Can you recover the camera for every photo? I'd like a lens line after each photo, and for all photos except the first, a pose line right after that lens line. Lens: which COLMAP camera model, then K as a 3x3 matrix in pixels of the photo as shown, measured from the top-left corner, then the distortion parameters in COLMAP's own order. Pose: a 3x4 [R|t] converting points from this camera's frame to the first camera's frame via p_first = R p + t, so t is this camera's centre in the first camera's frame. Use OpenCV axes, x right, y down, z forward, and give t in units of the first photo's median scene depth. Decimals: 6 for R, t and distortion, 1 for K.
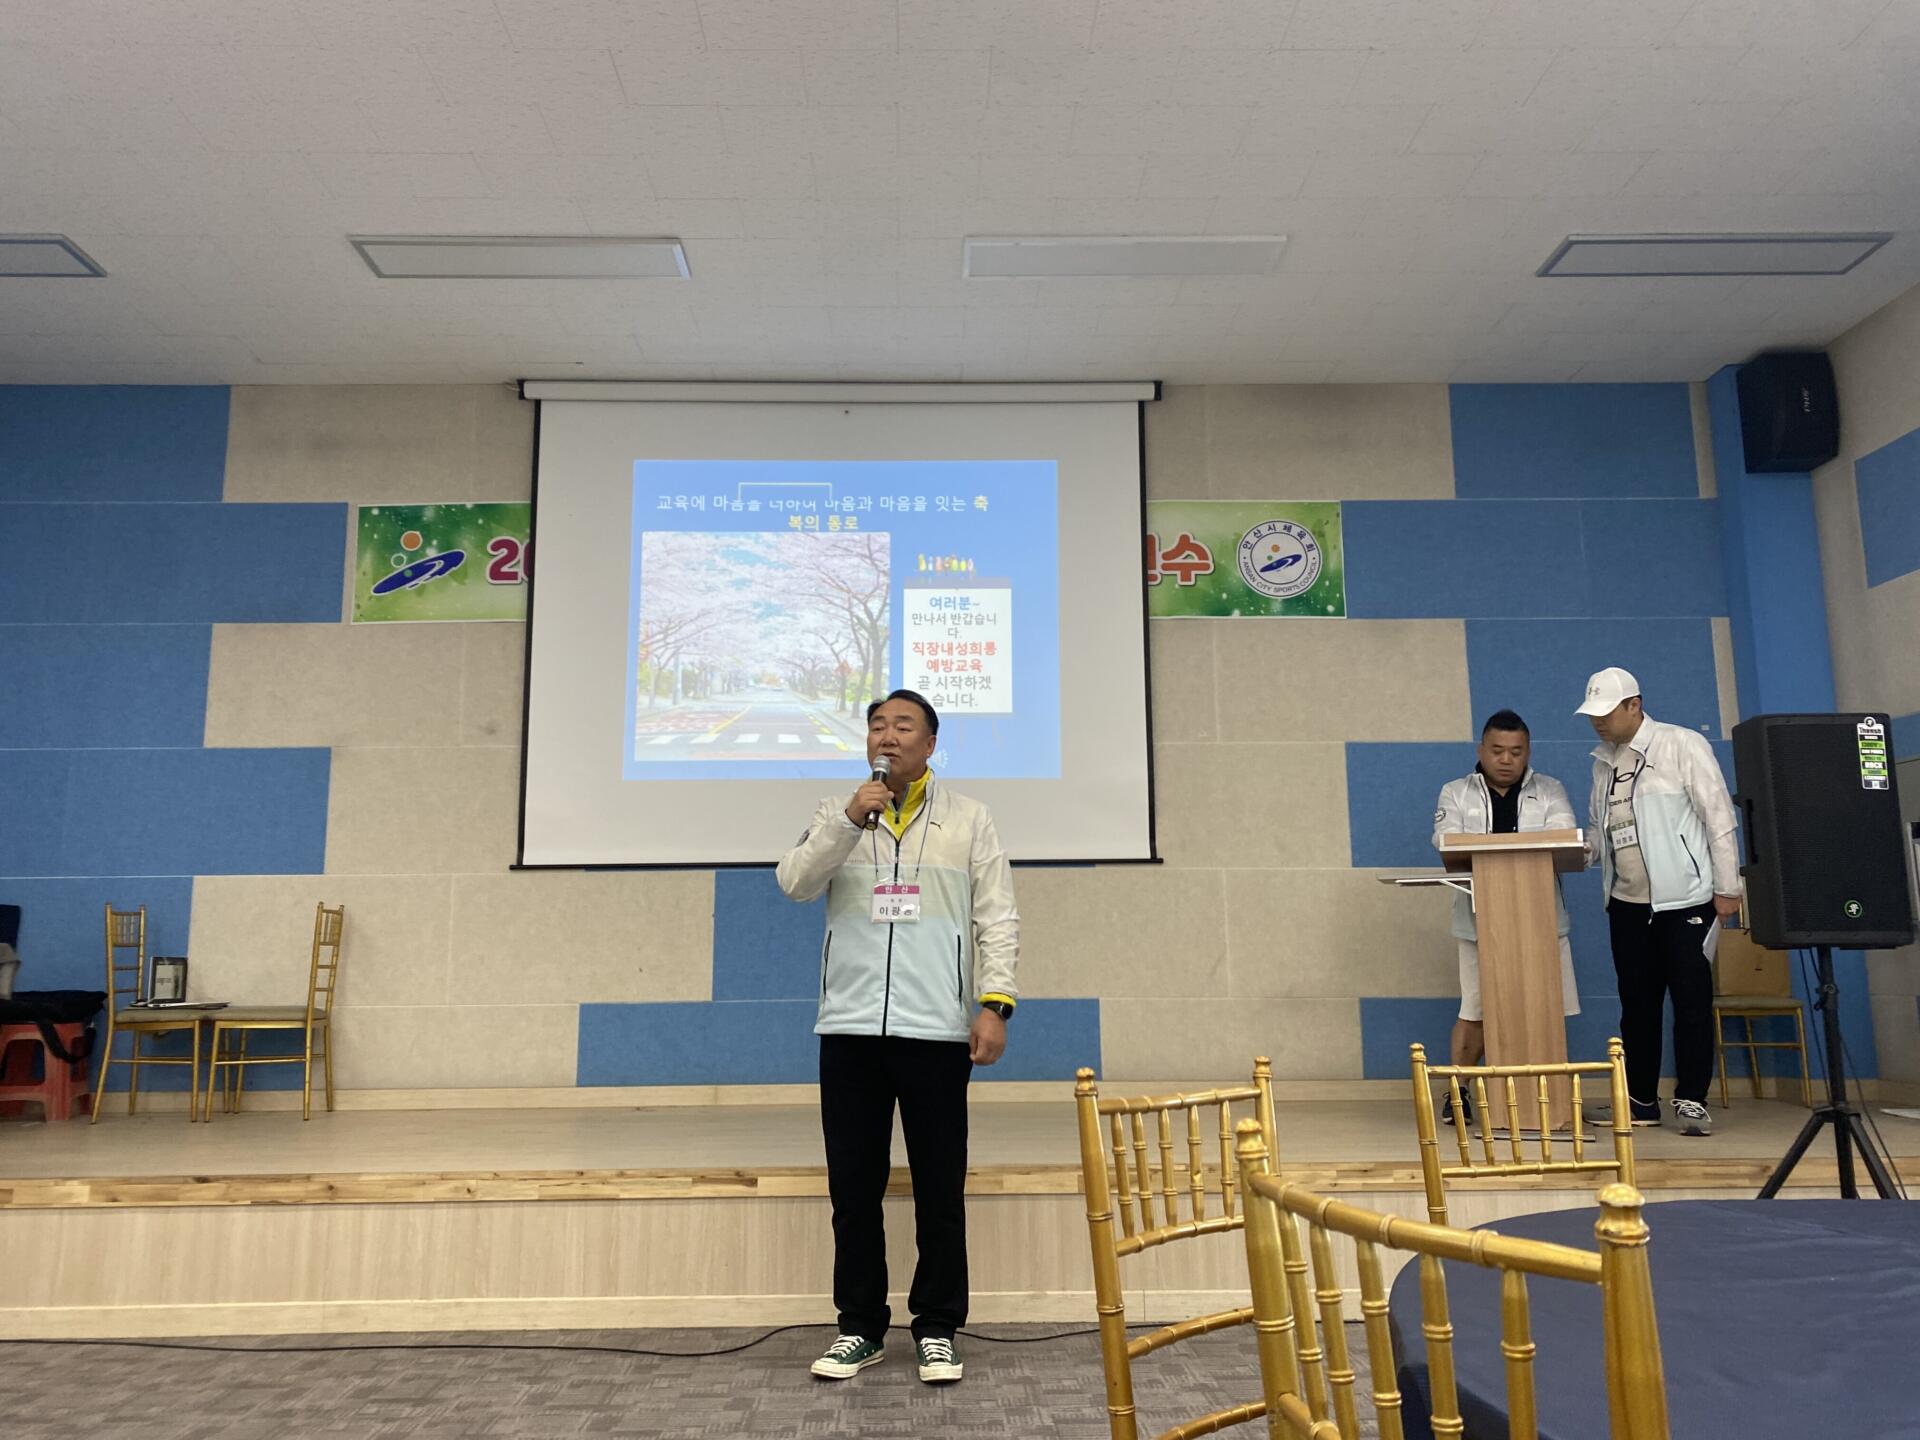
lens RADIAL K [[1458.8, 0, 950.8], [0, 1458.8, 719.3], [0, 0, 1]] dist [0.054280, -0.007281]
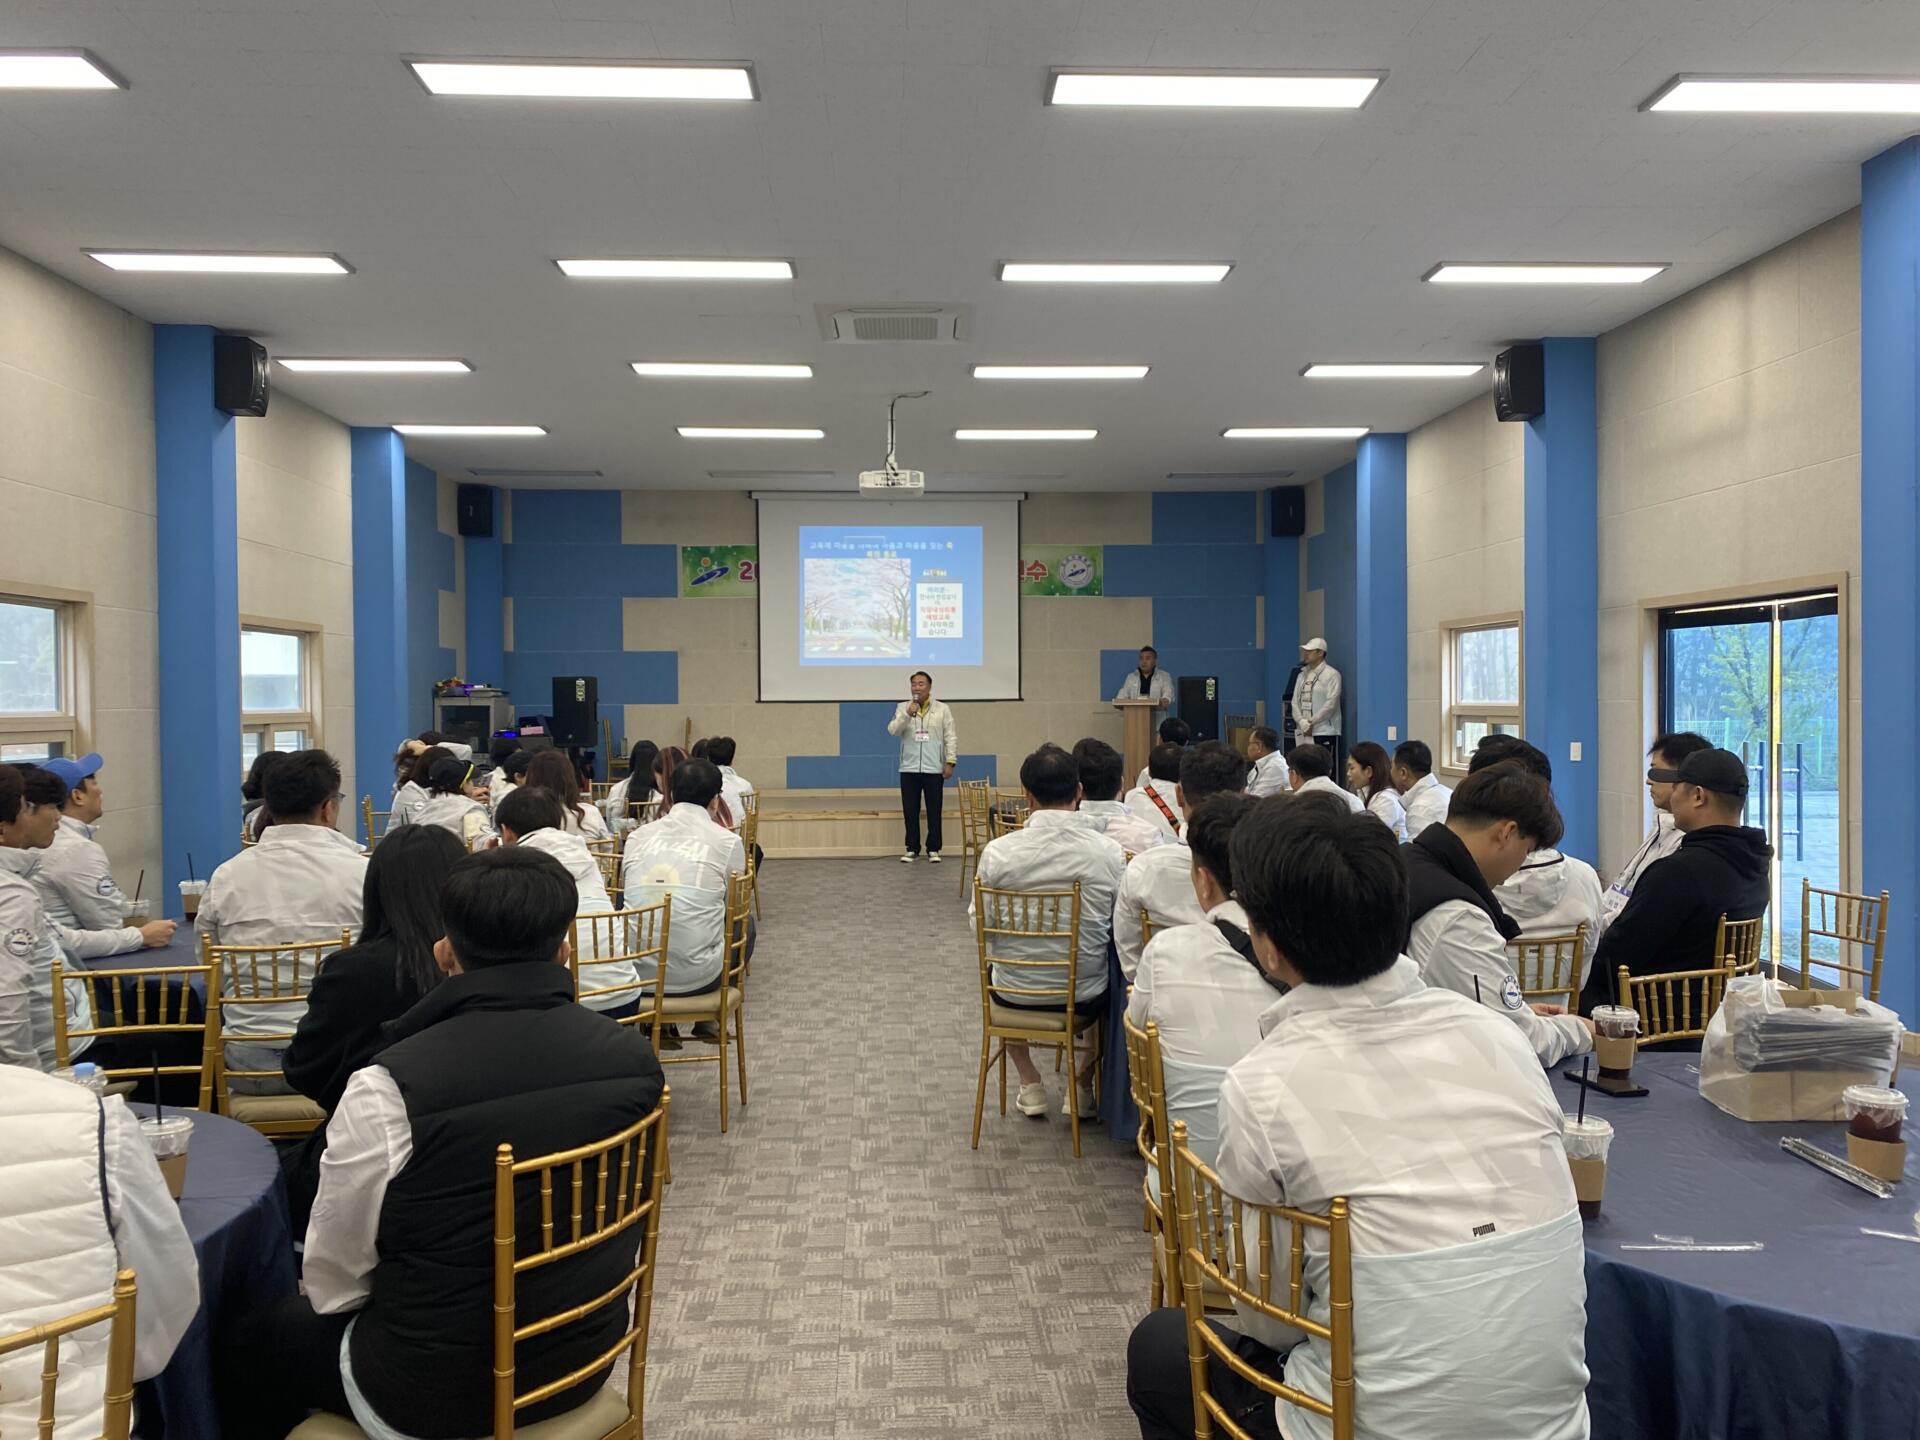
lens RADIAL K [[1458.8, 0, 961.1], [0, 1458.8, 717.2], [0, 0, 1]] dist [0.054280, -0.007281]
pose [[0.999782, 0.000293, 0.020869, -0.009161], [-0.004156, 0.982676, 0.185283, -0.314032], [-0.020454, -0.185329, 0.982464, -1.349113]]
